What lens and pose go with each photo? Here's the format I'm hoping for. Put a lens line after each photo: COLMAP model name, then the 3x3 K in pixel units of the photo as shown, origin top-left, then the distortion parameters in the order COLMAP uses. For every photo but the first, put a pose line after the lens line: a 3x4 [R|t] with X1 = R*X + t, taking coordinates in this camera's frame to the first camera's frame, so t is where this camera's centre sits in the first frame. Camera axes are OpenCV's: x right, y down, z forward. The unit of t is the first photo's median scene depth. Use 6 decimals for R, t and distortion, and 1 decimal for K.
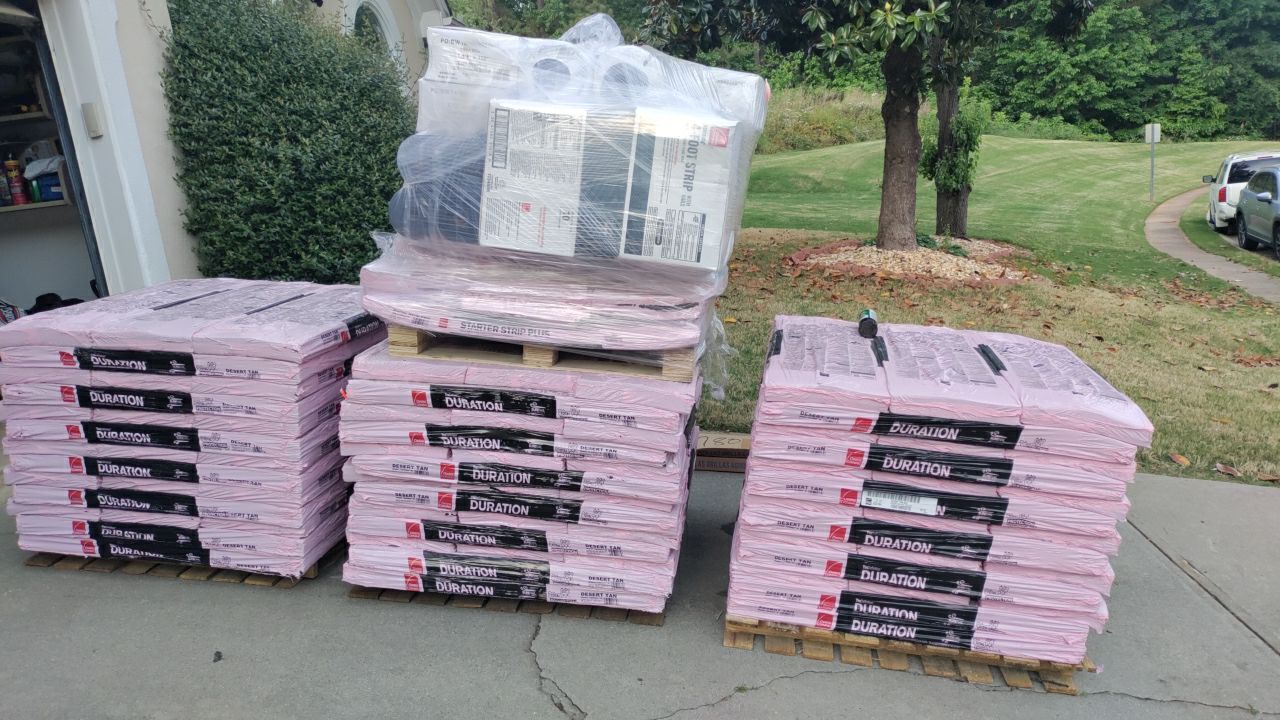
lens RADIAL K [[819.8, 0, 640.0], [0, 819.8, 360.0], [0, 0, 1]] dist [0.067358, -0.082454]
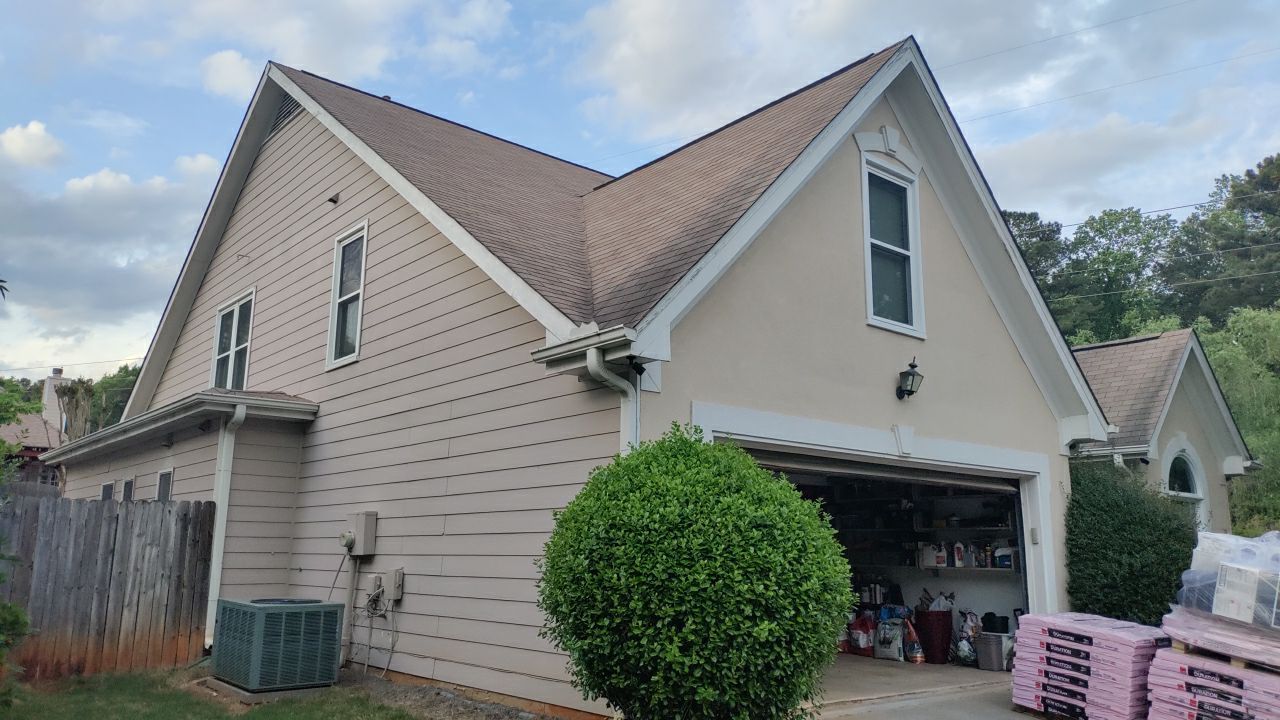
lens RADIAL K [[965.9, 0, 640.0], [0, 965.9, 360.0], [0, 0, 1]] dist [0.100153, -0.087356]
pose [[0.694543, -0.029944, -0.718828, 0.773765], [-0.253150, 0.925068, -0.283133, 0.437203], [0.673443, 0.378620, 0.634919, -2.369418]]
